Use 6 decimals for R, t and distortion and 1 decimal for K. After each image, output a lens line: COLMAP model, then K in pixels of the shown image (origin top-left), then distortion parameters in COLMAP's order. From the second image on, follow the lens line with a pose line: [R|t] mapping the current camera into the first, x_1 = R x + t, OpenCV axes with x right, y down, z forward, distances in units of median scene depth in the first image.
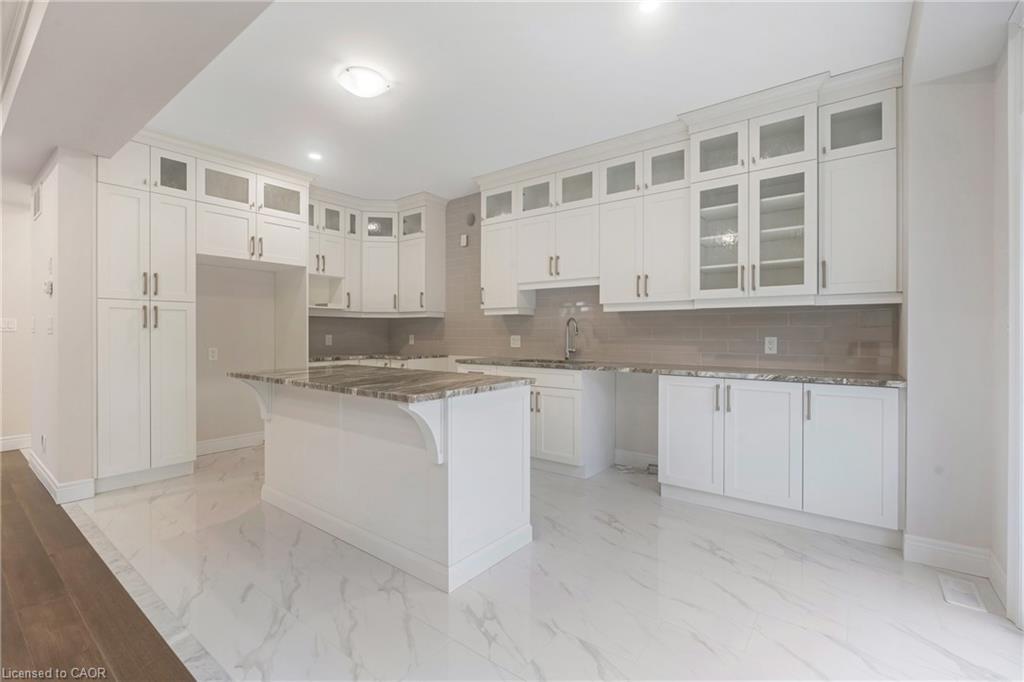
lens RADIAL K [[450.9, 0, 512.4], [0, 450.9, 339.8], [0, 0, 1]] dist [-0.001099, 0.000133]
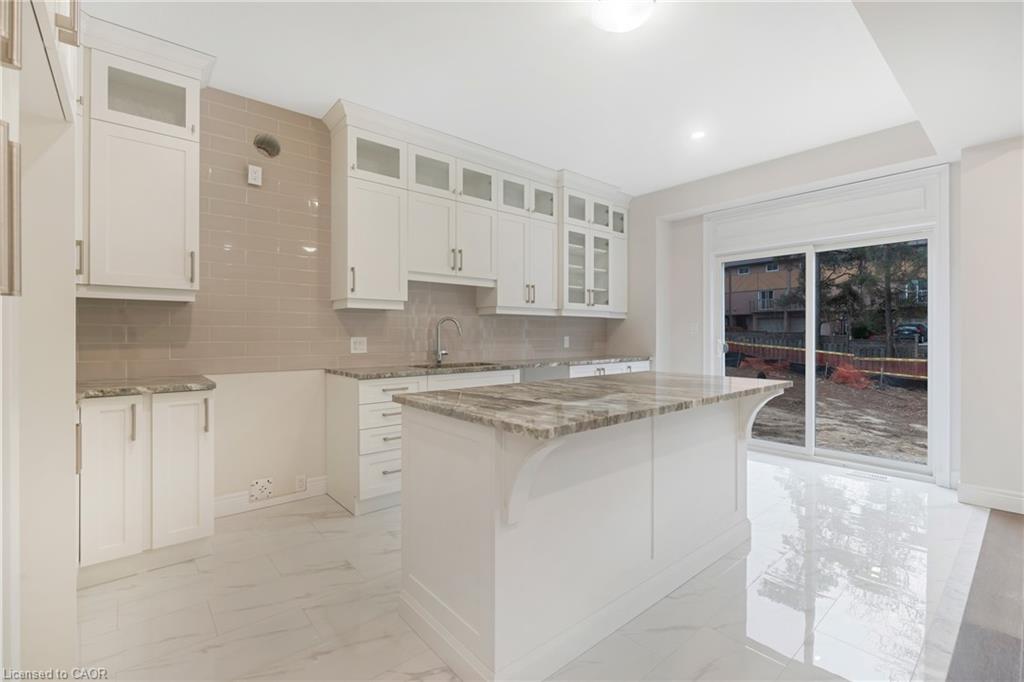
lens RADIAL K [[455.0, 0, 510.3], [0, 455.0, 336.0], [0, 0, 1]] dist [-0.002722, -0.000100]
pose [[0.204824, -0.006644, 0.978776, -0.961070], [0.013732, 0.999898, 0.003914, -0.015452], [-0.978702, 0.012639, 0.204895, 0.871227]]
